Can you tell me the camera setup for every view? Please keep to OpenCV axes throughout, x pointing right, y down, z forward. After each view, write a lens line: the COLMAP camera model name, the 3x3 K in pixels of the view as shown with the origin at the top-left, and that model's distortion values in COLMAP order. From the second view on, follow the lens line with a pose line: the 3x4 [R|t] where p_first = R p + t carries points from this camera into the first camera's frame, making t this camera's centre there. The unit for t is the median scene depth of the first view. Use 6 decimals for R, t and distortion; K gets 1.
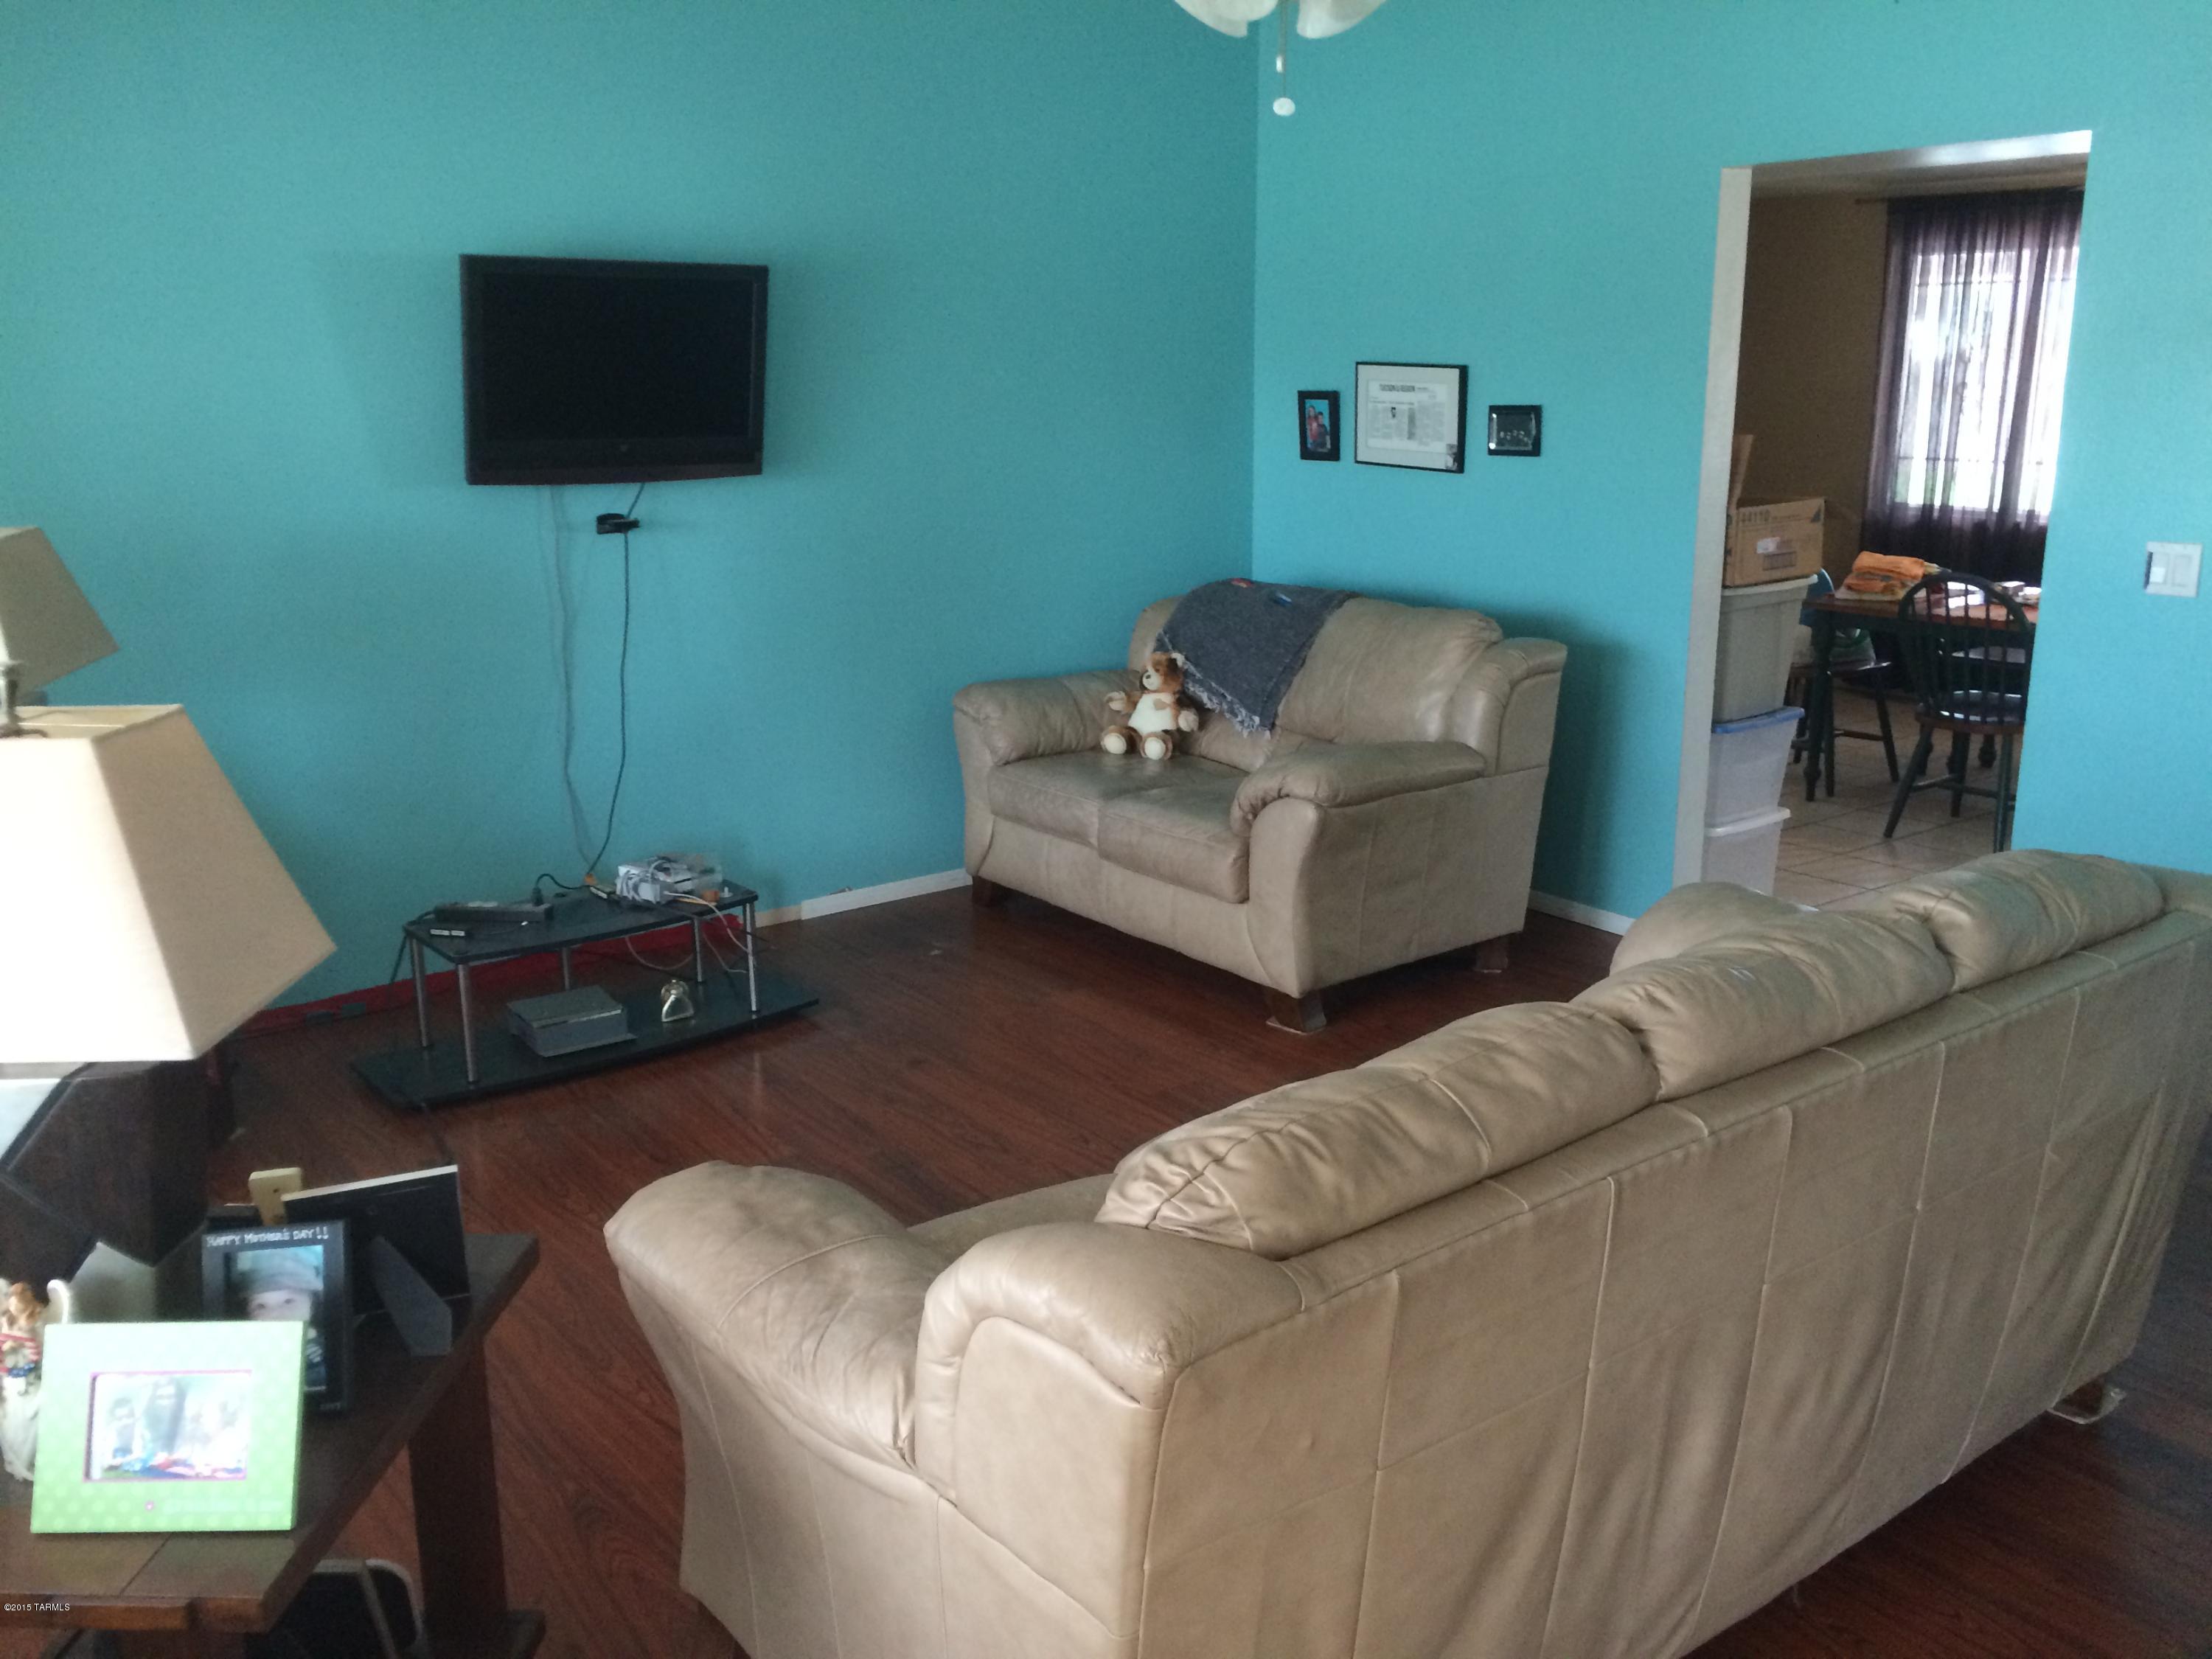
lens RADIAL K [[1904.9, 0, 1105.4], [0, 1904.9, 821.7], [0, 0, 1]] dist [0.077771, -0.100275]
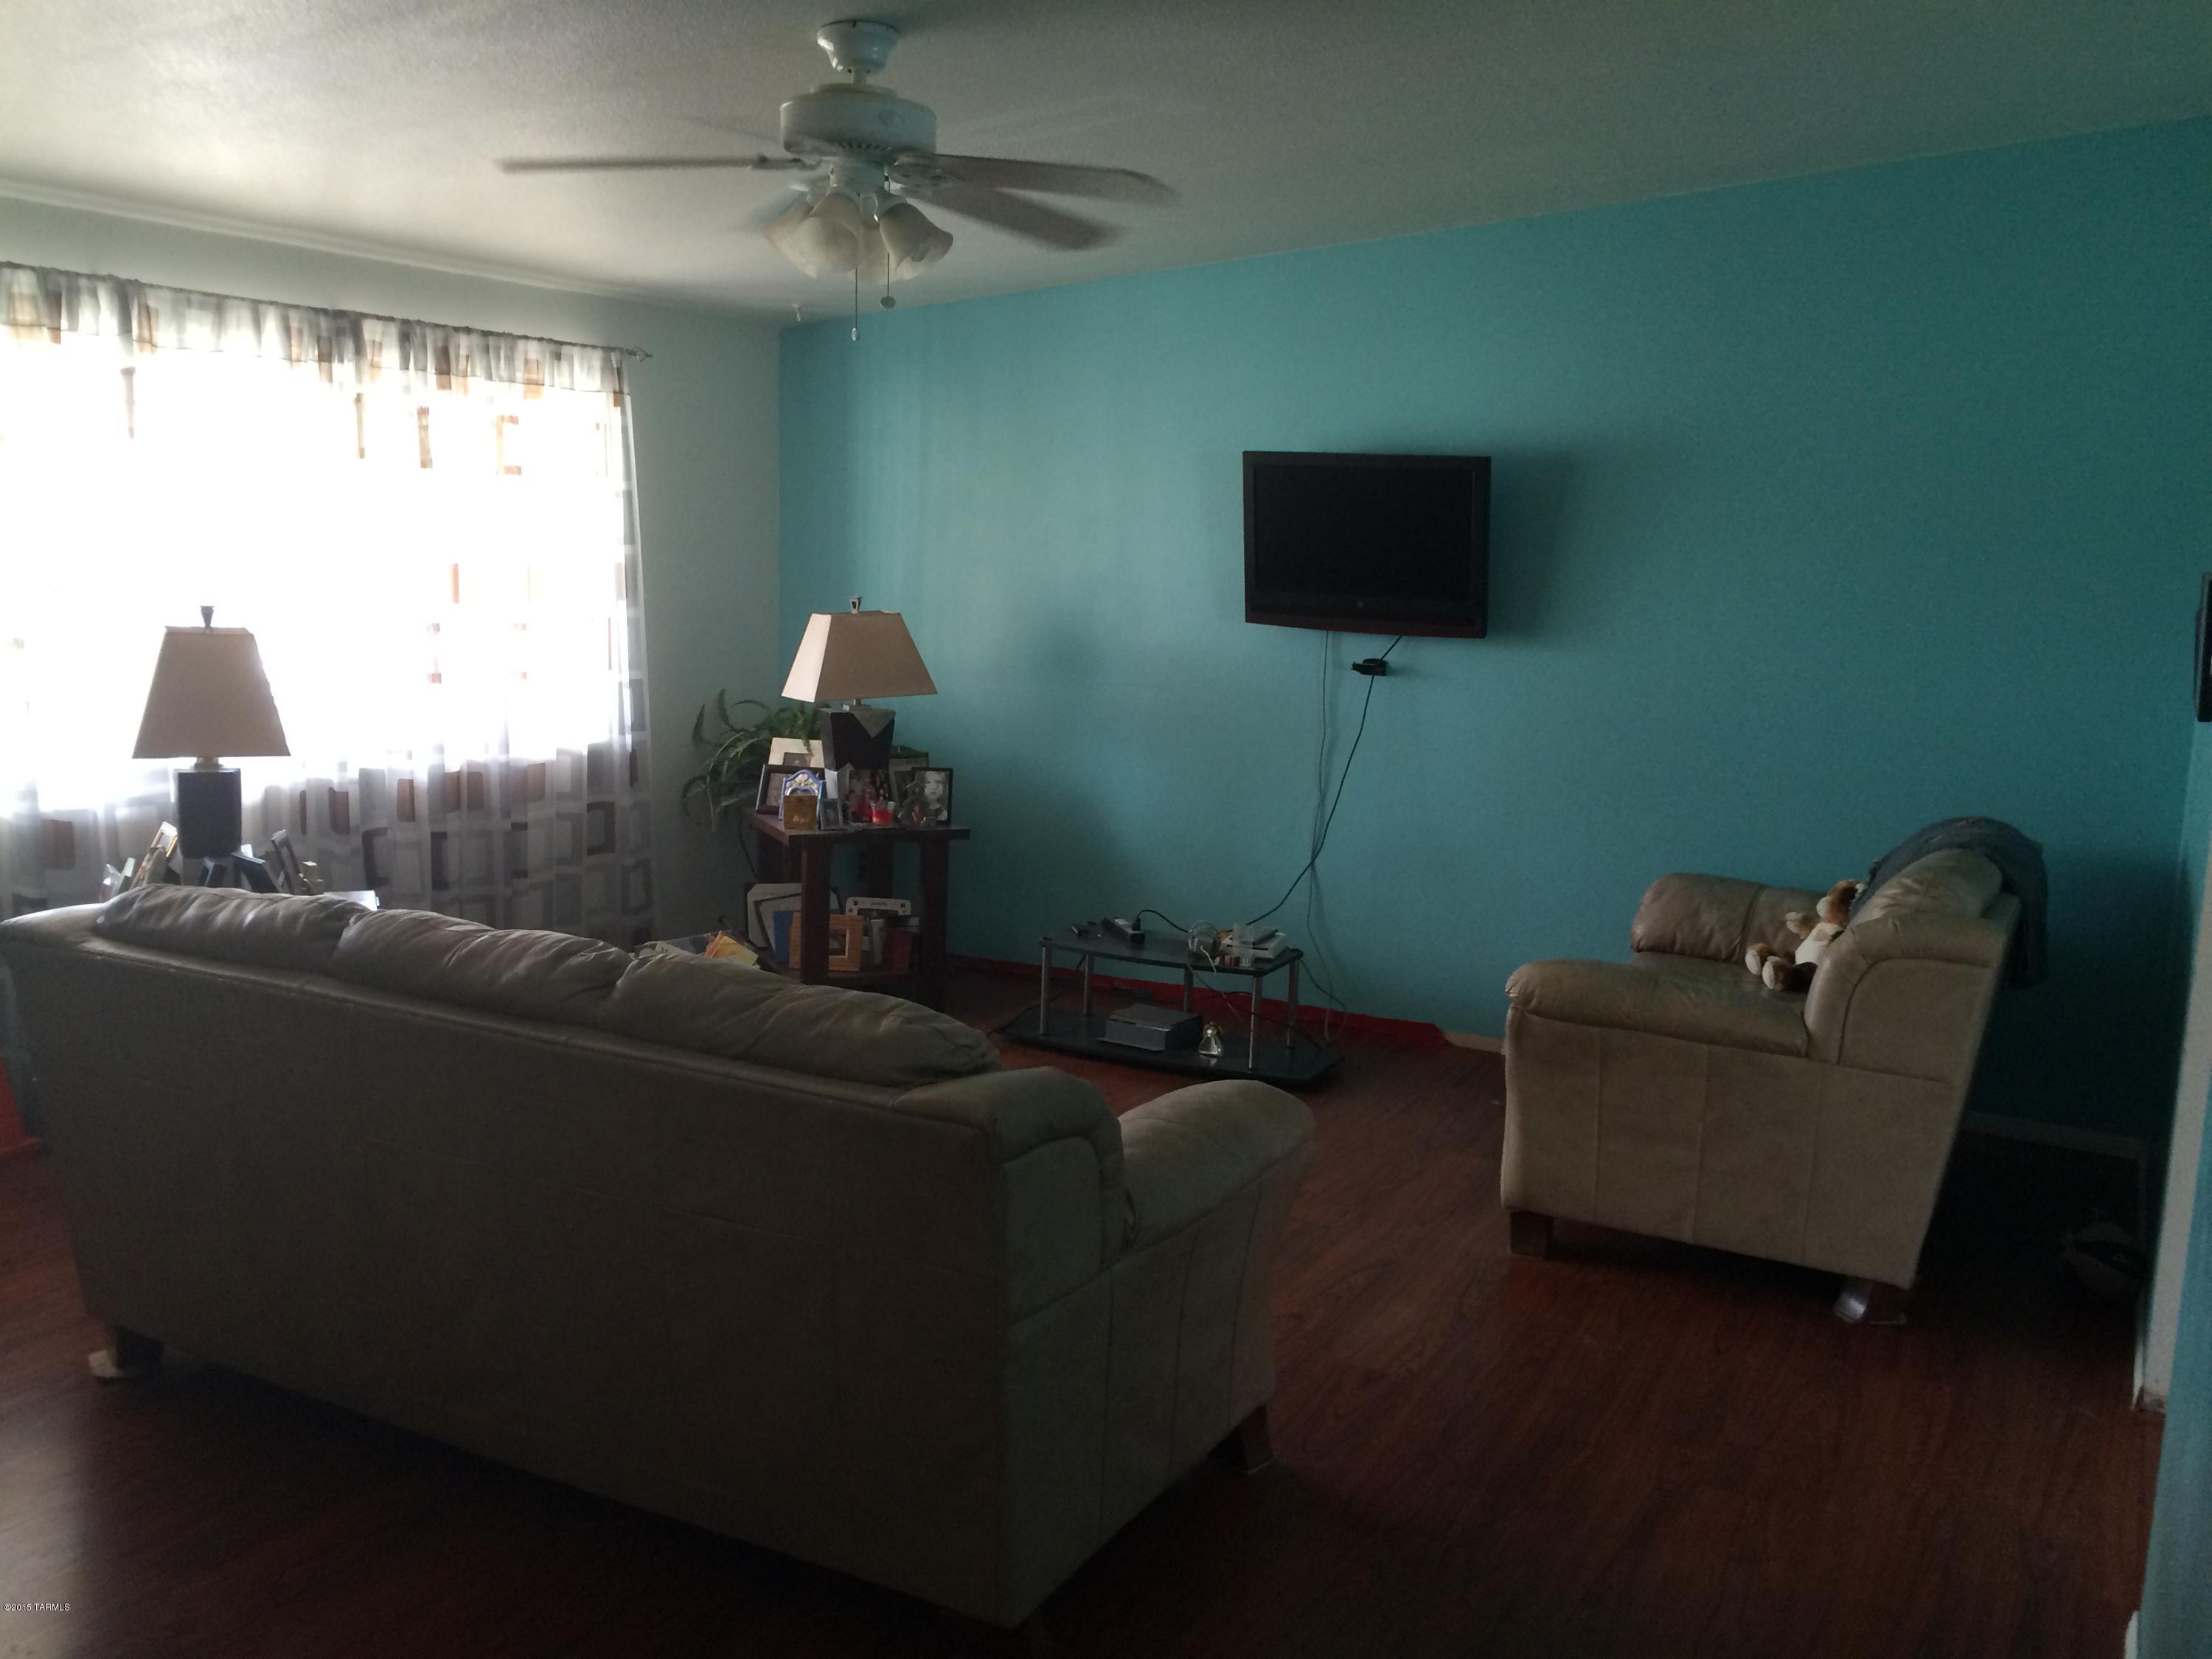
lens RADIAL K [[1904.9, 0, 1105.4], [0, 1904.9, 821.7], [0, 0, 1]] dist [0.077771, -0.100275]
pose [[0.426880, 0.166819, -0.888788, 0.767004], [-0.253528, 0.965499, 0.059449, -0.091841], [0.868042, 0.199955, 0.454446, 0.333830]]
